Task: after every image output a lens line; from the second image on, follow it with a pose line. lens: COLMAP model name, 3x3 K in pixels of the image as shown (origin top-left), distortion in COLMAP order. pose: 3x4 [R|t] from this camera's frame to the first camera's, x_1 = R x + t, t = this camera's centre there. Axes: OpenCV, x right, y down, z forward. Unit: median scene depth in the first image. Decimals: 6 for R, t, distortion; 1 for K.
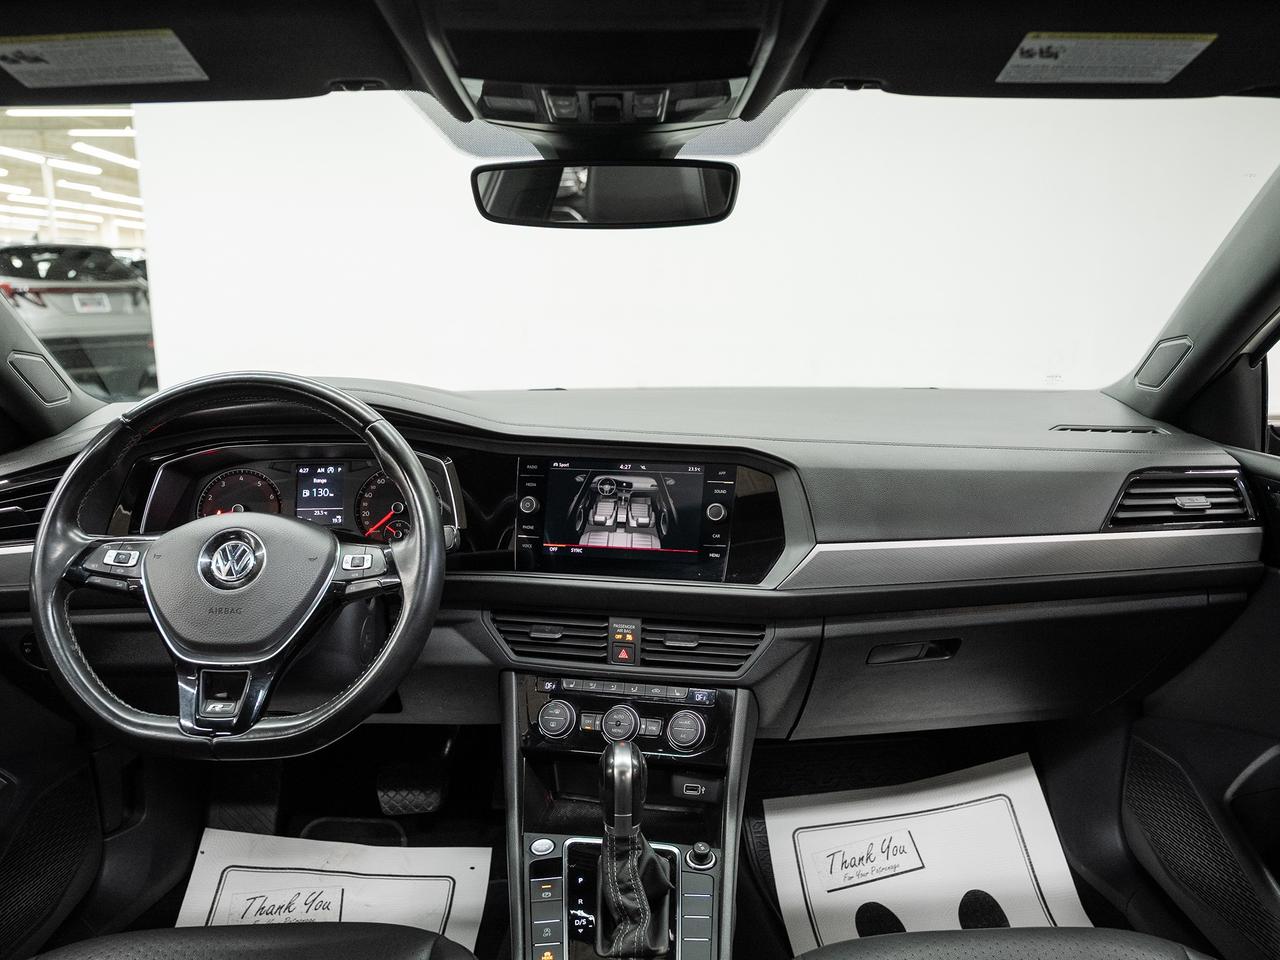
lens RADIAL K [[1004.8, 0, 651.3], [0, 1004.8, 478.3], [0, 0, 1]] dist [-0.025600, -0.010275]
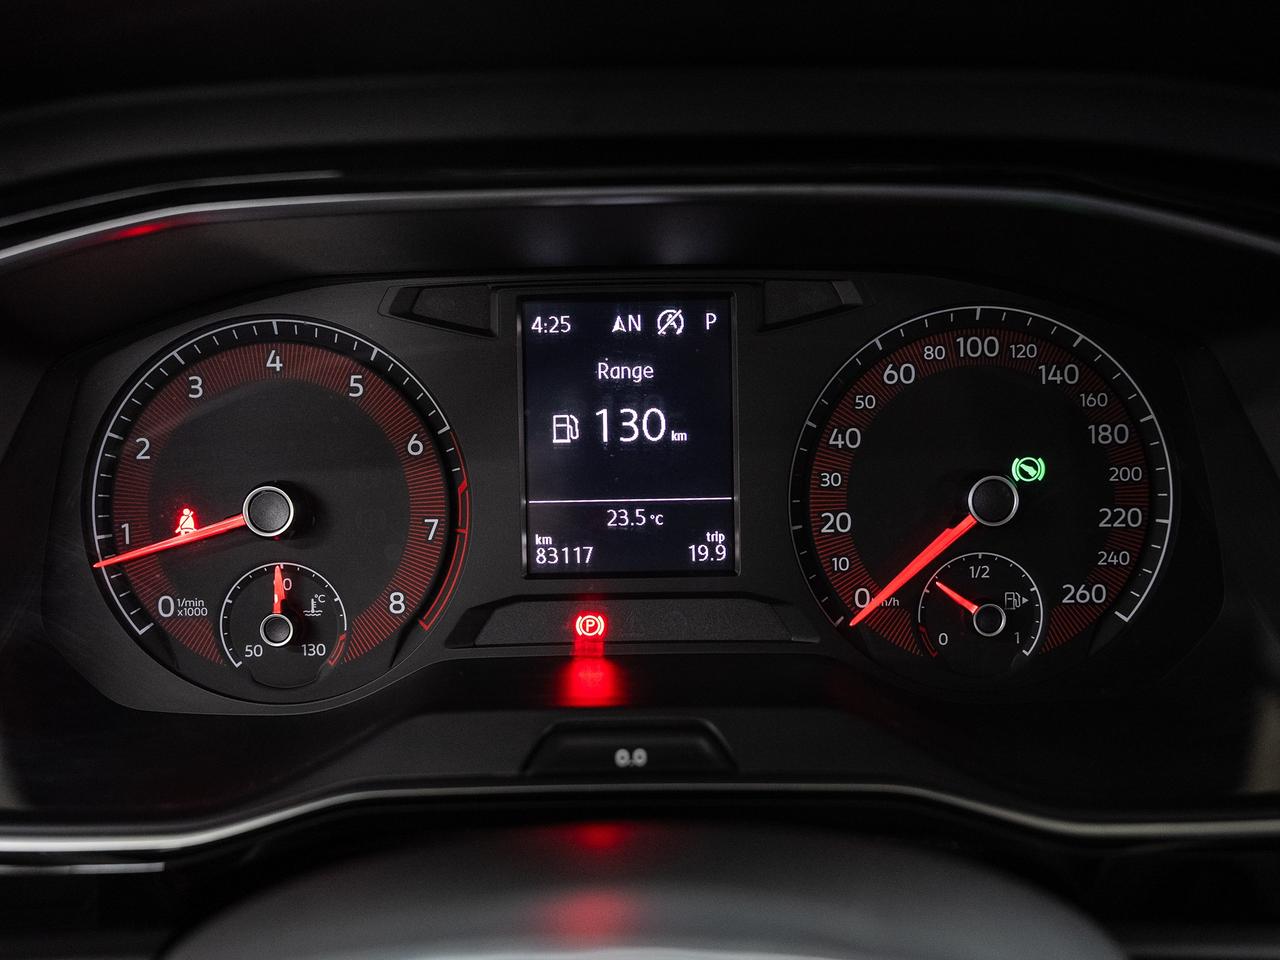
lens RADIAL K [[1004.8, 0, 641.9], [0, 1004.8, 481.0], [0, 0, 1]] dist [-0.025600, -0.010275]
pose [[0.998227, 0.009676, -0.058738, -0.331723], [-0.000578, 0.988232, 0.152962, -0.008046], [0.059527, -0.152657, 0.986485, 0.822569]]
